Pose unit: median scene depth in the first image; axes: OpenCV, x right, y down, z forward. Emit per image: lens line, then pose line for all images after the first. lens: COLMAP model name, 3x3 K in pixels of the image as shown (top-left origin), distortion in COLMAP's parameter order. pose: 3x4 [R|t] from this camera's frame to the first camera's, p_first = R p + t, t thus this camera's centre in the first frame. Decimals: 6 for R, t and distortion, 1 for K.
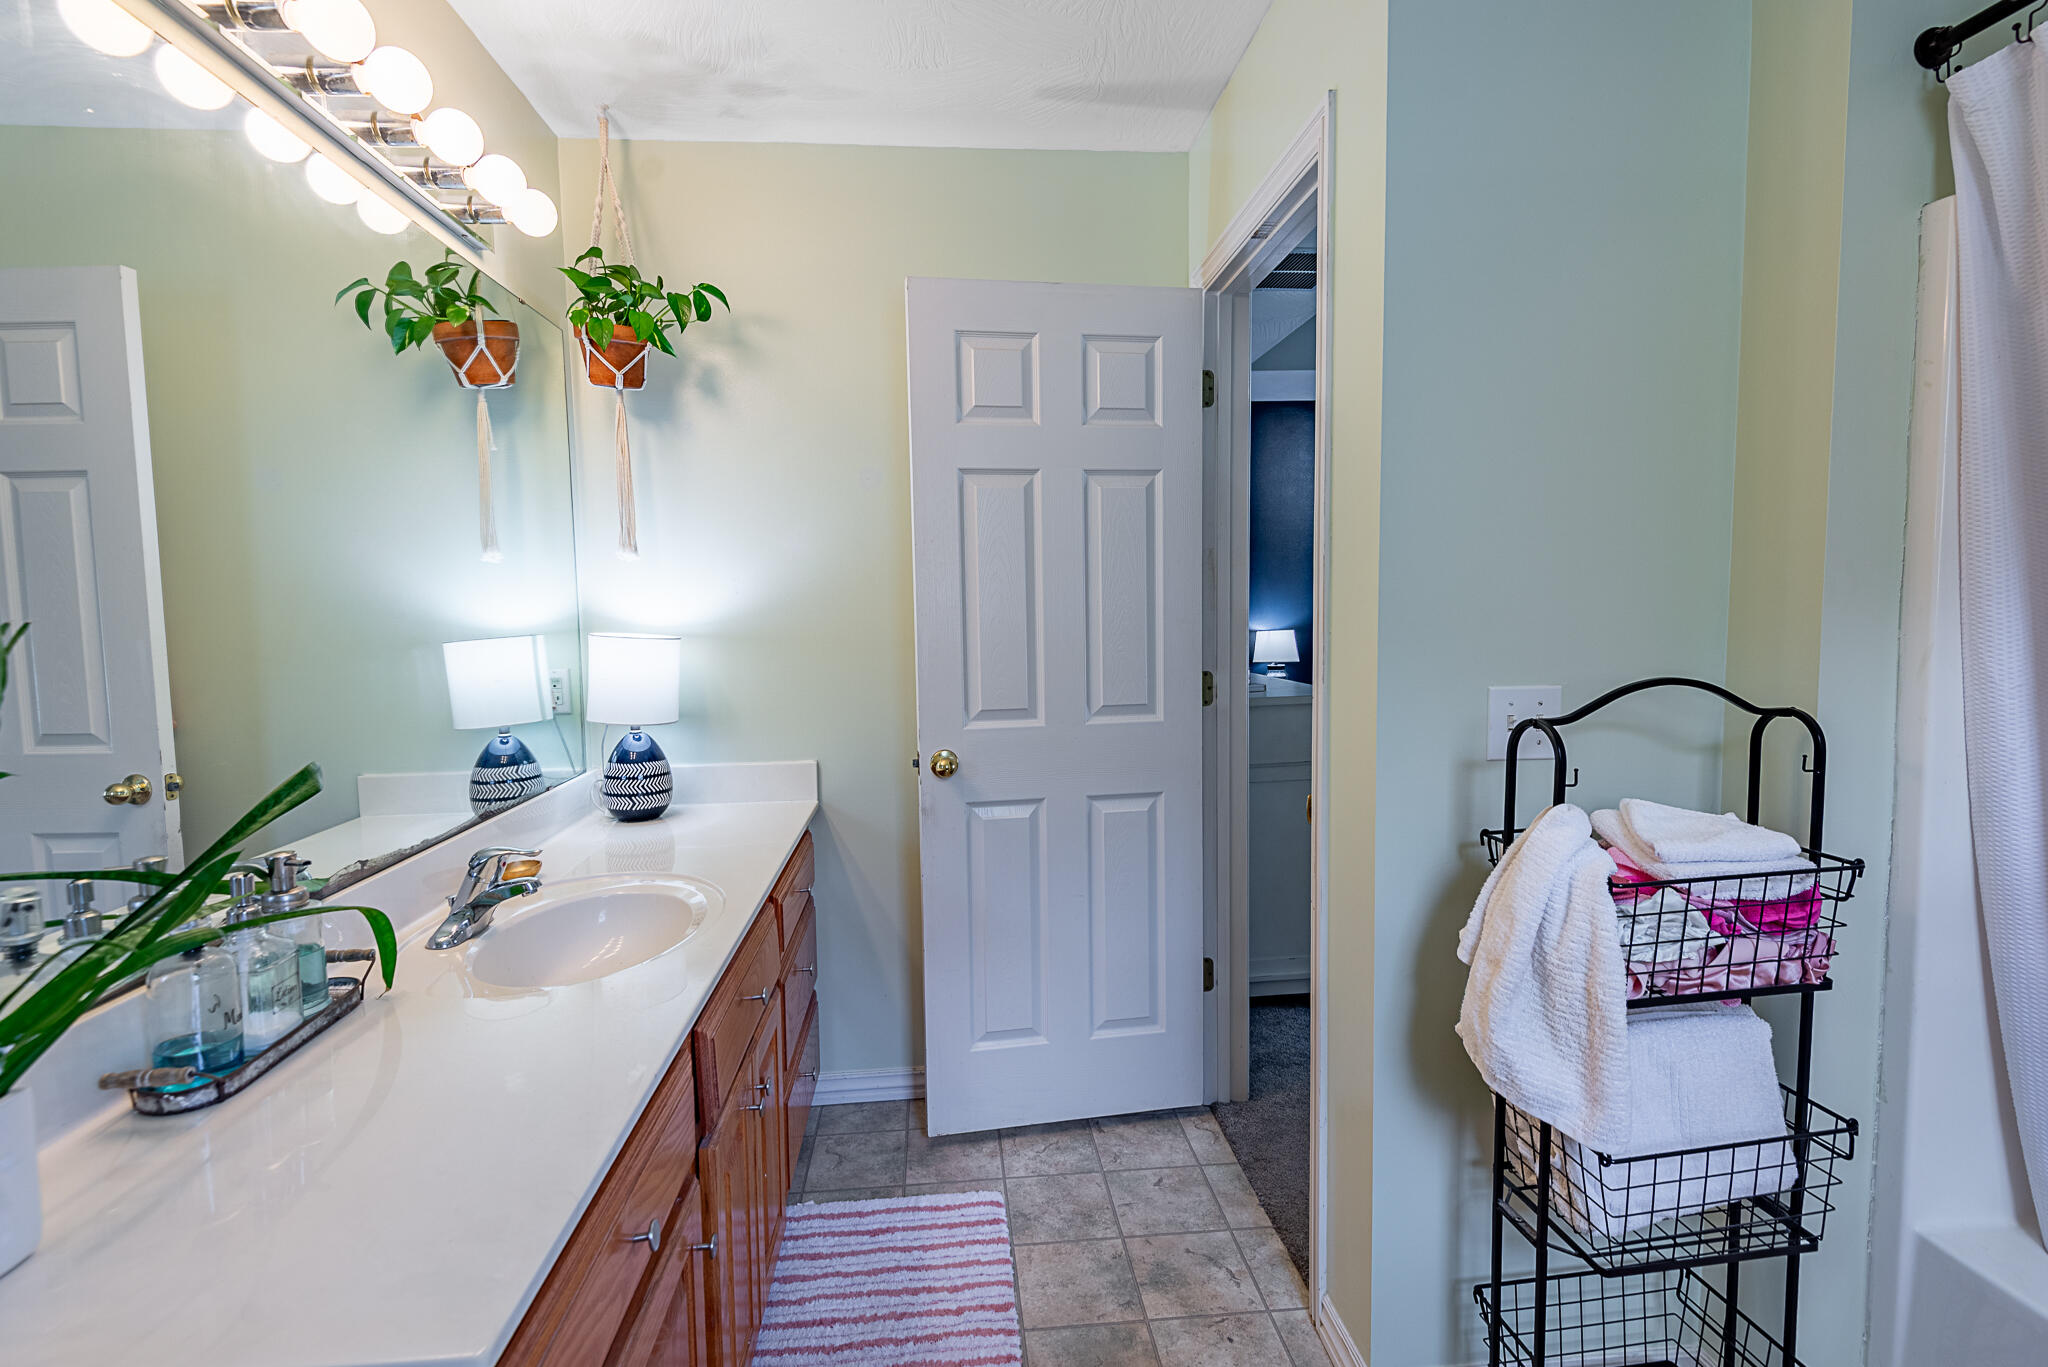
lens RADIAL K [[953.3, 0, 1011.5], [0, 953.3, 677.6], [0, 0, 1]] dist [0.038247, -0.020319]
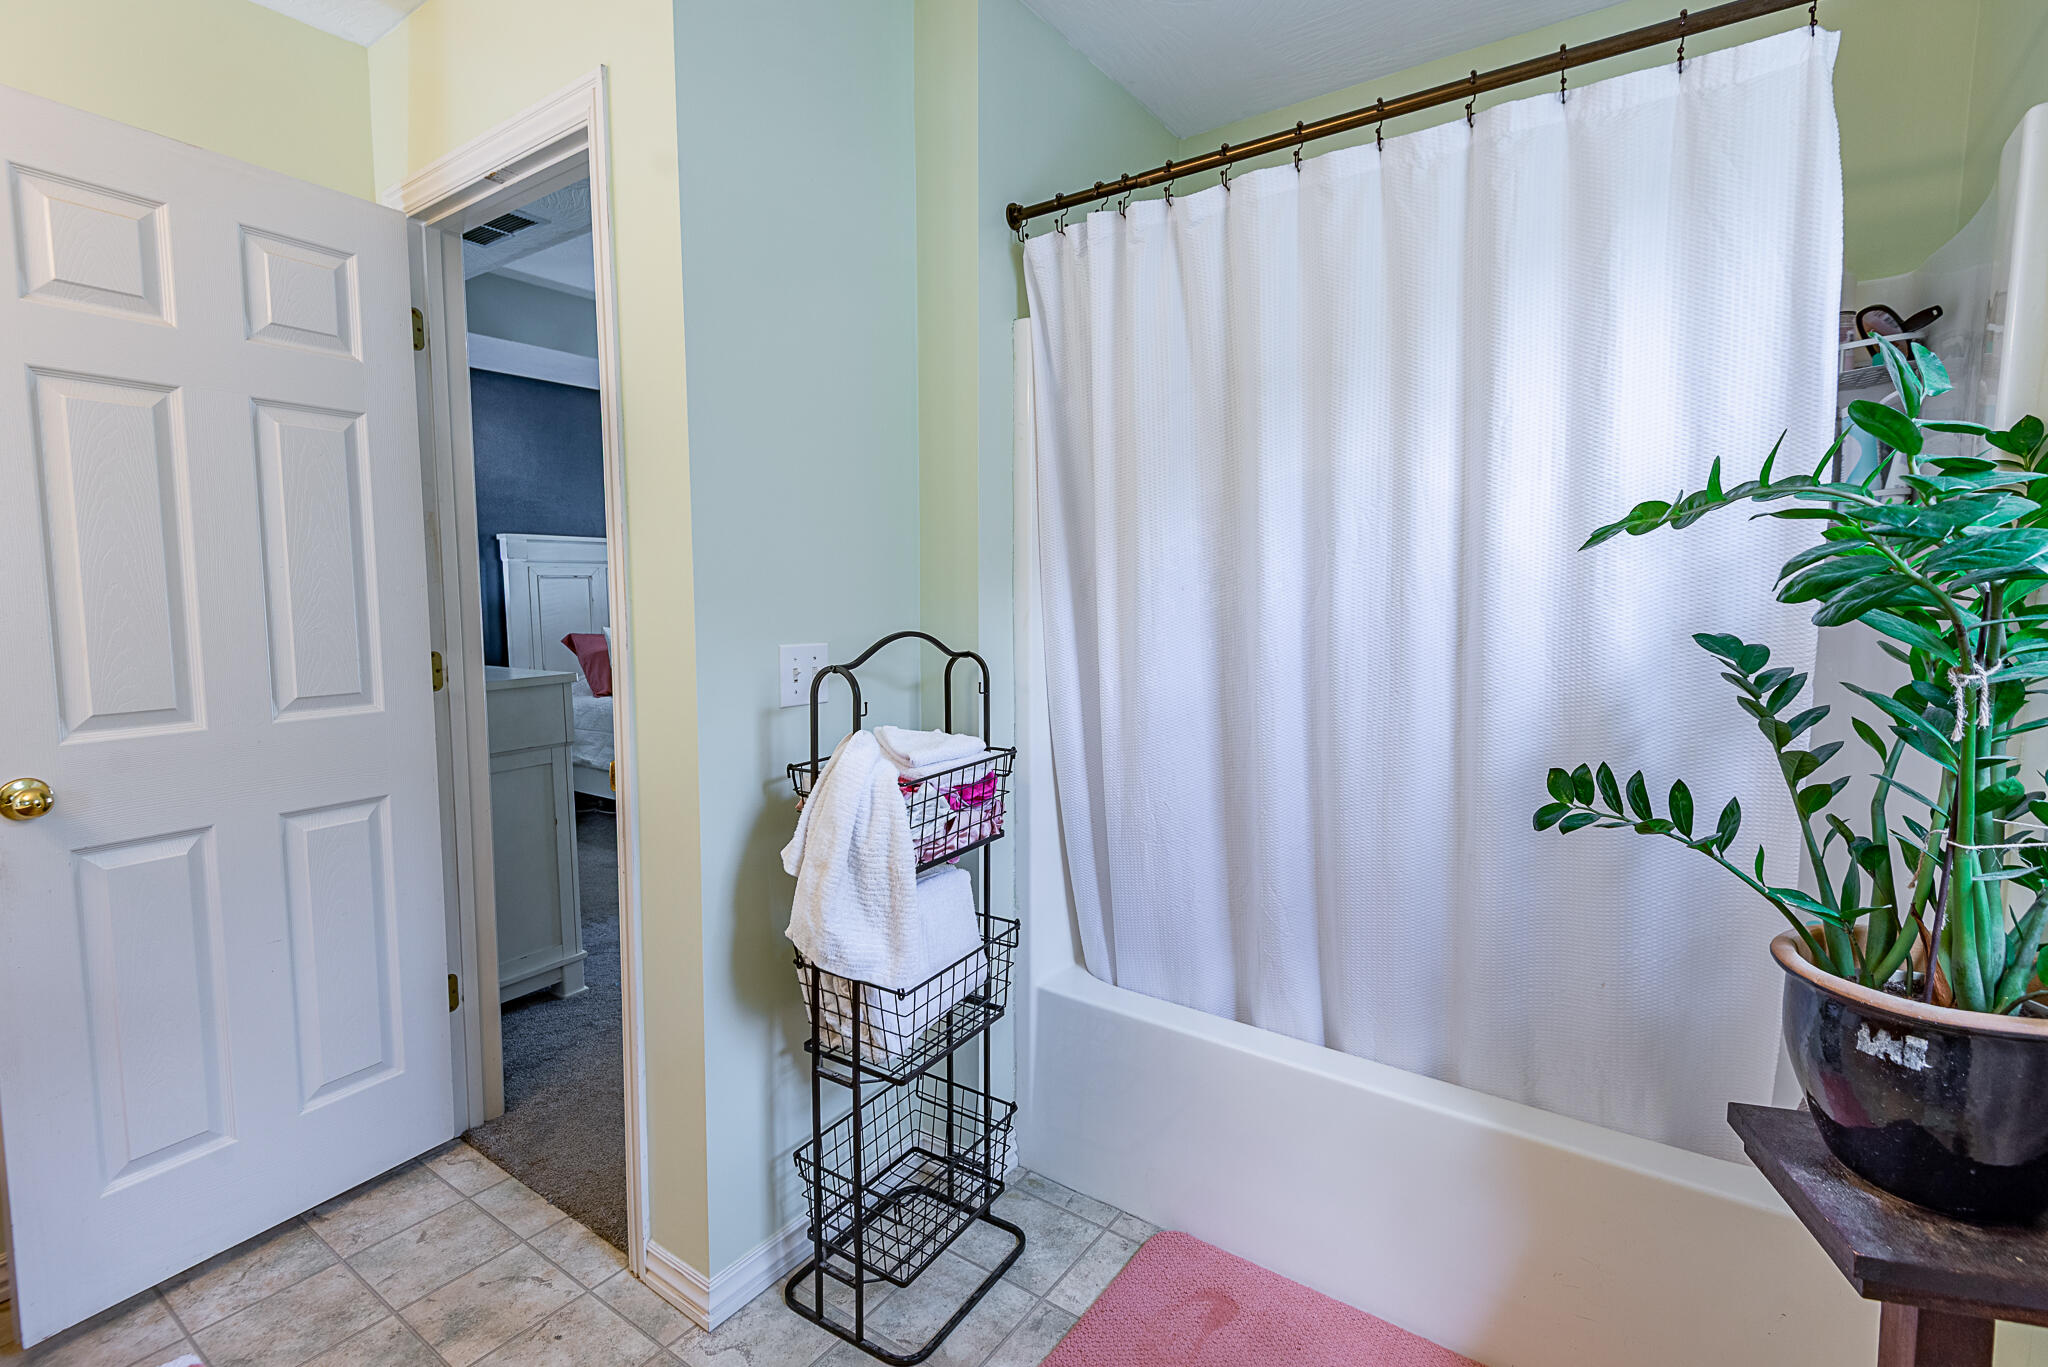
lens RADIAL K [[953.3, 0, 1011.5], [0, 953.3, 677.6], [0, 0, 1]] dist [0.038247, -0.020319]
pose [[0.650975, -0.051176, 0.757372, -0.230206], [0.048104, 0.998501, 0.026123, 0.035972], [-0.757574, 0.019427, 0.652460, 0.024537]]
